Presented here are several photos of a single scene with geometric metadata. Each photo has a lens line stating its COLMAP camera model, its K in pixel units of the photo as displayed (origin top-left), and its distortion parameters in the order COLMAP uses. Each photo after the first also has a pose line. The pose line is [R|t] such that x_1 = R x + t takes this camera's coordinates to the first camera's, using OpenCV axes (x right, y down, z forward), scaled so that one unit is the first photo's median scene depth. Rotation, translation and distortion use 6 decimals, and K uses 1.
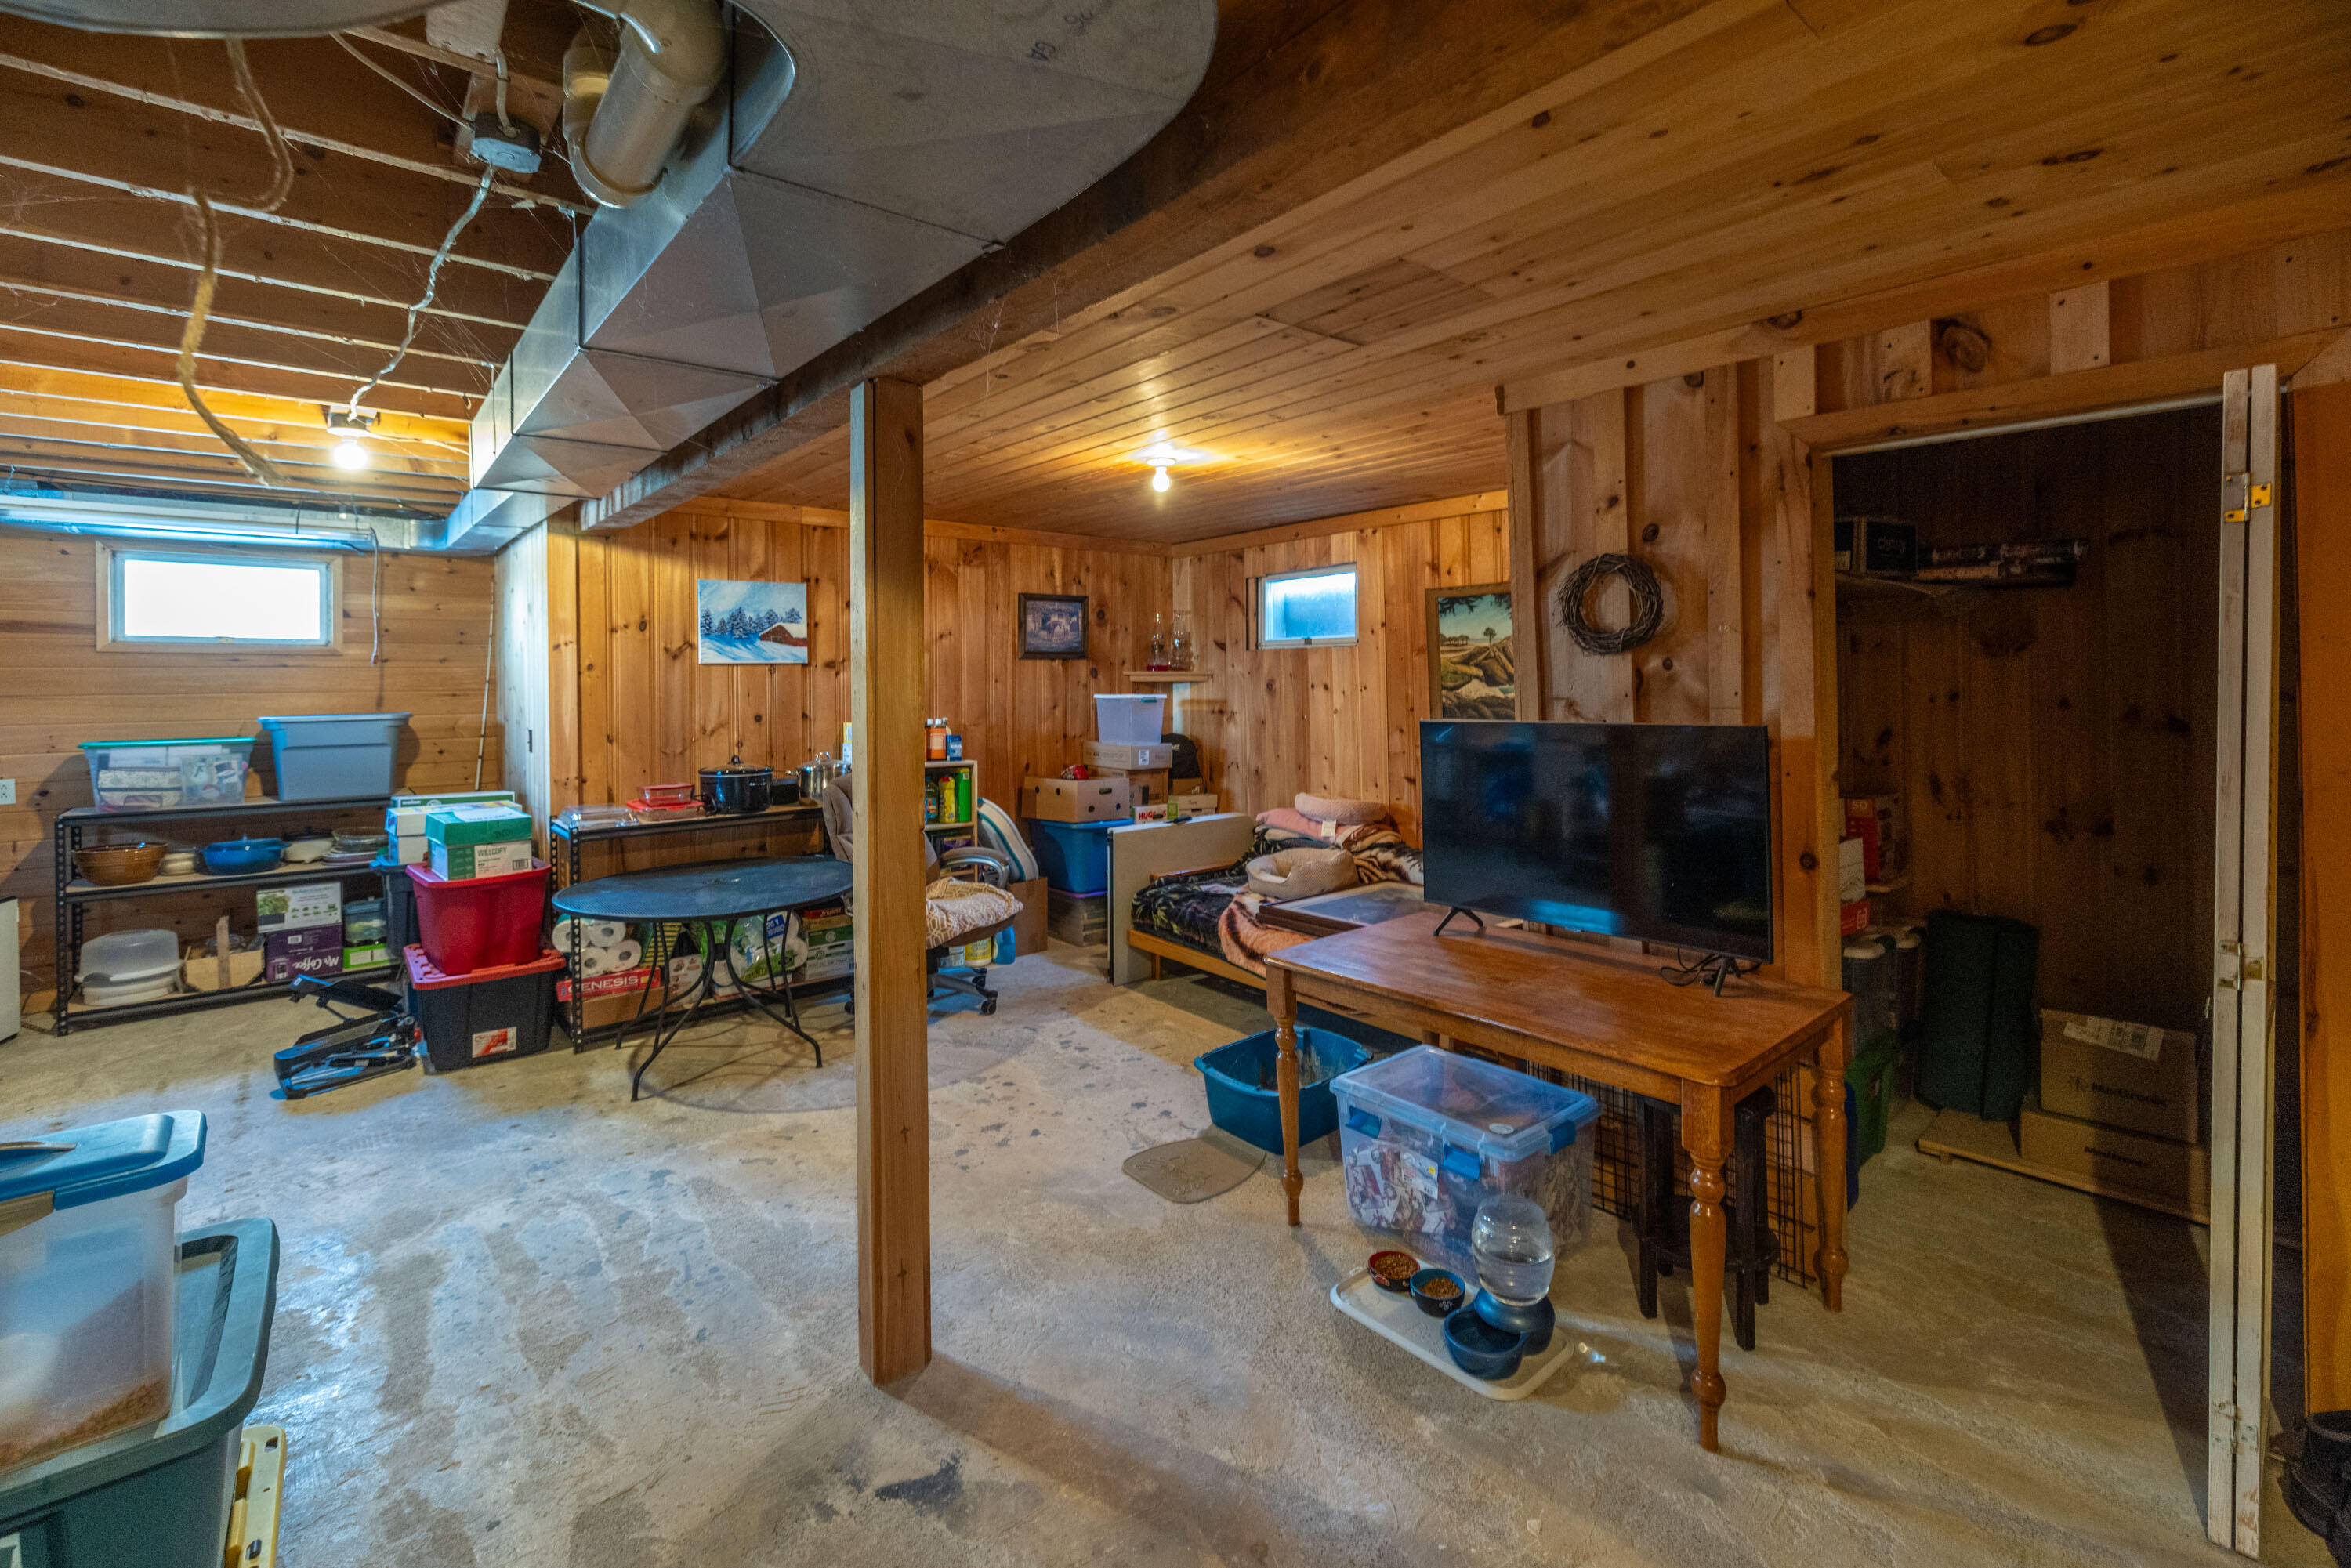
lens RADIAL K [[1018.4, 0, 1171.7], [0, 1018.4, 683.9], [0, 0, 1]] dist [-0.000199, -0.000065]
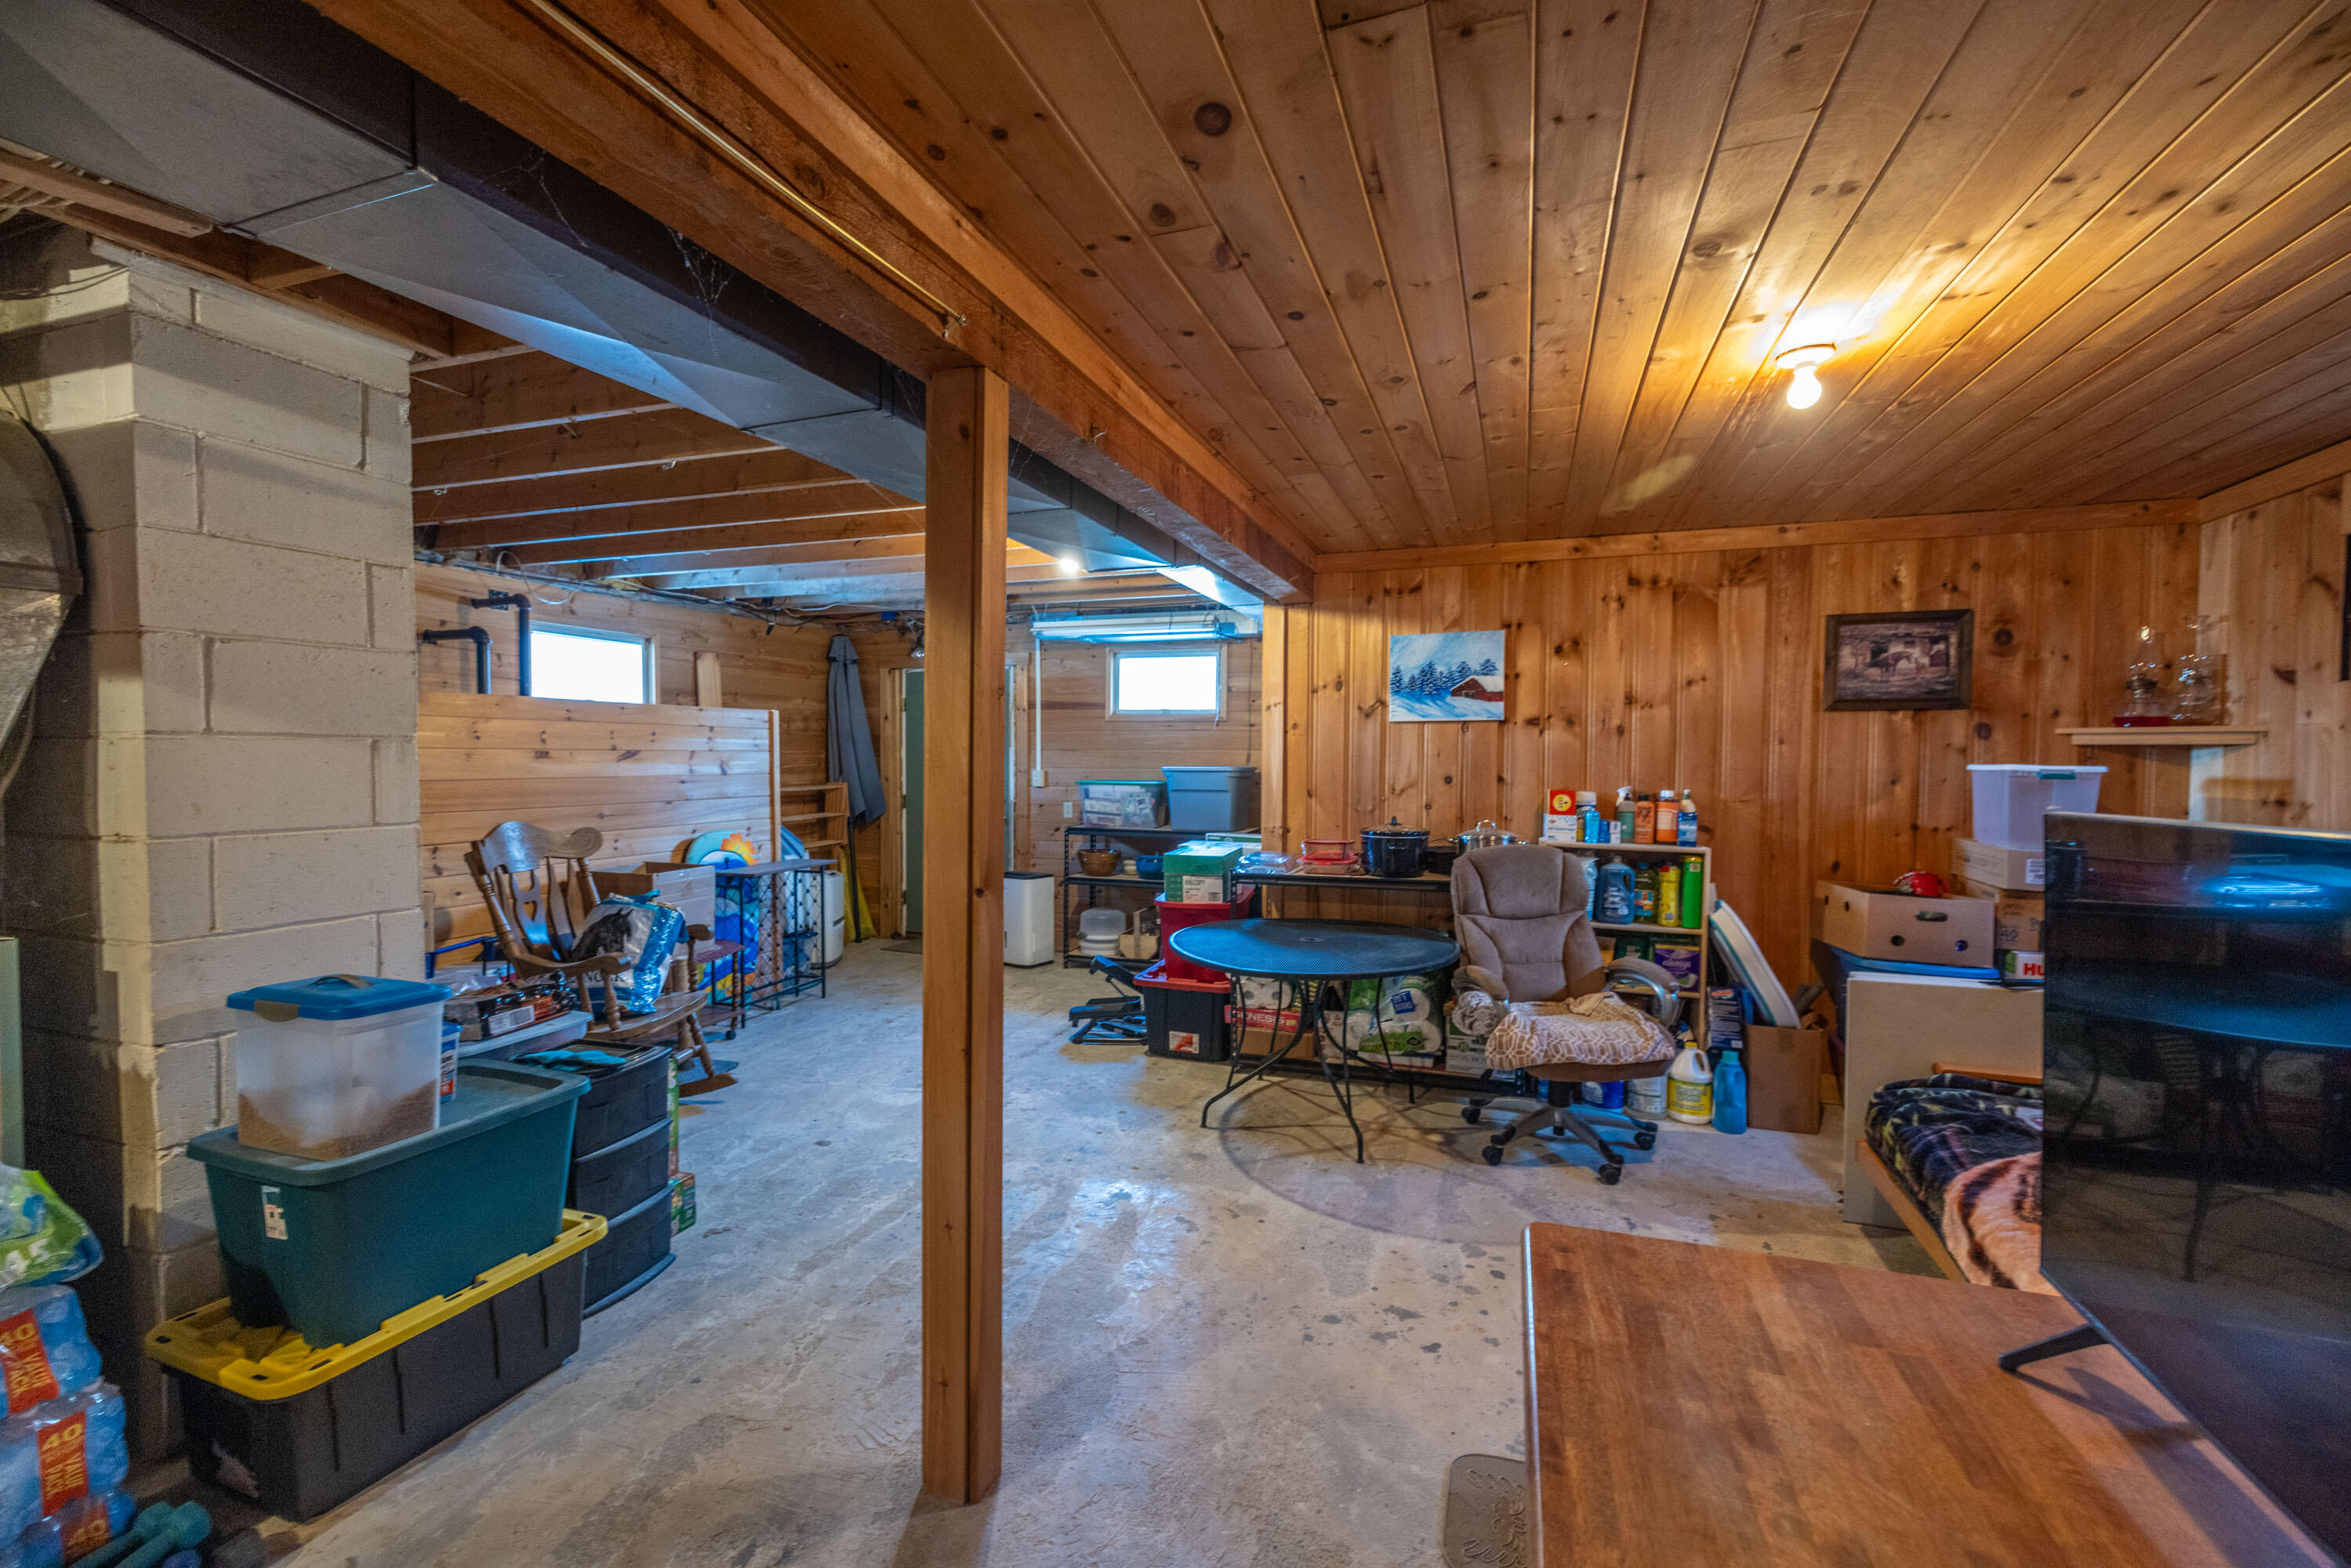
lens RADIAL K [[992.6, 0, 1175.5], [0, 992.6, 784.0], [0, 0, 1]] dist [0.001786, -0.000222]
pose [[0.510388, 0.035262, -0.859221, 0.244035], [-0.014039, 0.999367, 0.032674, 0.011162], [0.859829, -0.004614, 0.510560, 0.318123]]
